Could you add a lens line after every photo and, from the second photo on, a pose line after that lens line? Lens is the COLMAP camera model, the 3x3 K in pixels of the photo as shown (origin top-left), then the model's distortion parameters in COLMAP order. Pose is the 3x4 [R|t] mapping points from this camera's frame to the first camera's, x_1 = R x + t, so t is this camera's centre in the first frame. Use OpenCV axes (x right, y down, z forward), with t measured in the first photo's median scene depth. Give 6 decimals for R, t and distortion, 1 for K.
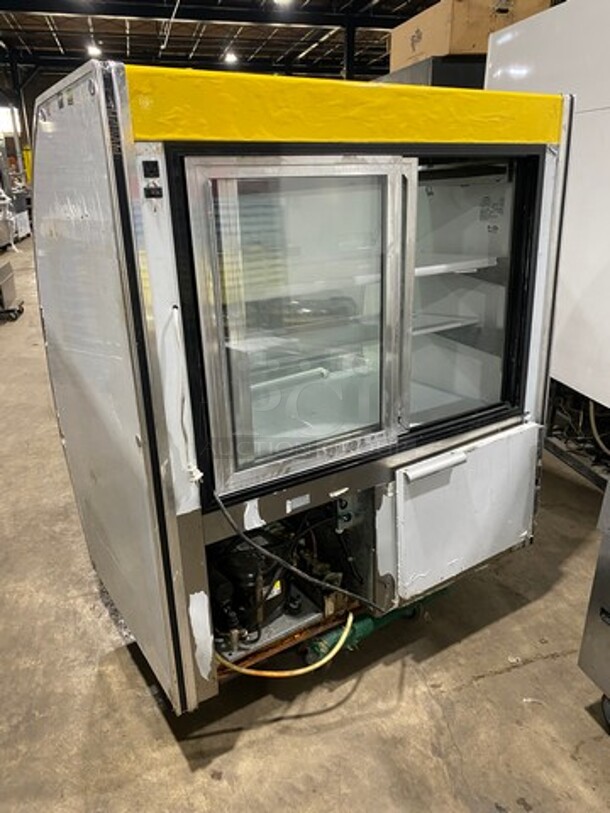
lens RADIAL K [[619.6, 0, 304.2], [0, 619.6, 411.2], [0, 0, 1]] dist [0.010503, 0.000223]
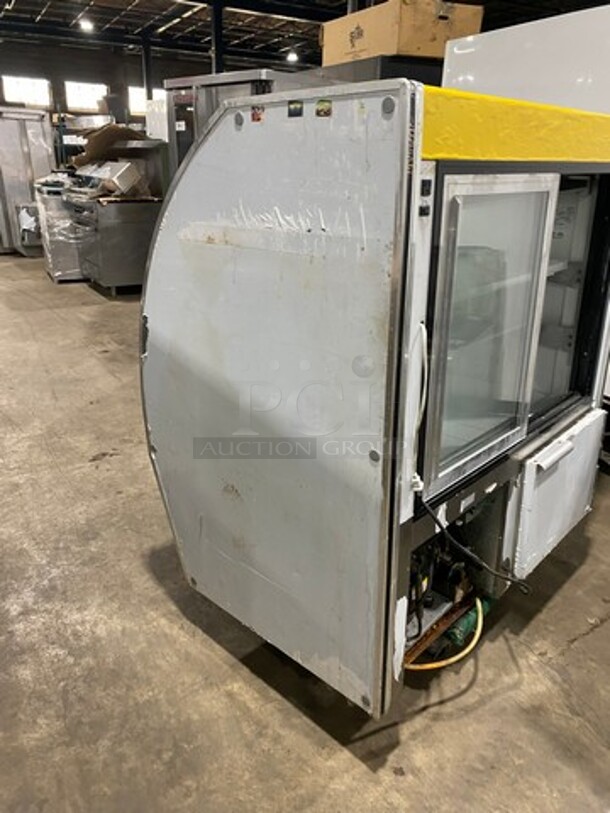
lens RADIAL K [[618.2, 0, 305.0], [0, 618.2, 406.5], [0, 0, 1]] dist [0.009966, -0.001161]
pose [[0.968995, -0.054369, 0.241026, -0.448144], [0.049104, 0.998407, 0.027804, -0.047514], [-0.242154, -0.015106, 0.970120, 0.044711]]
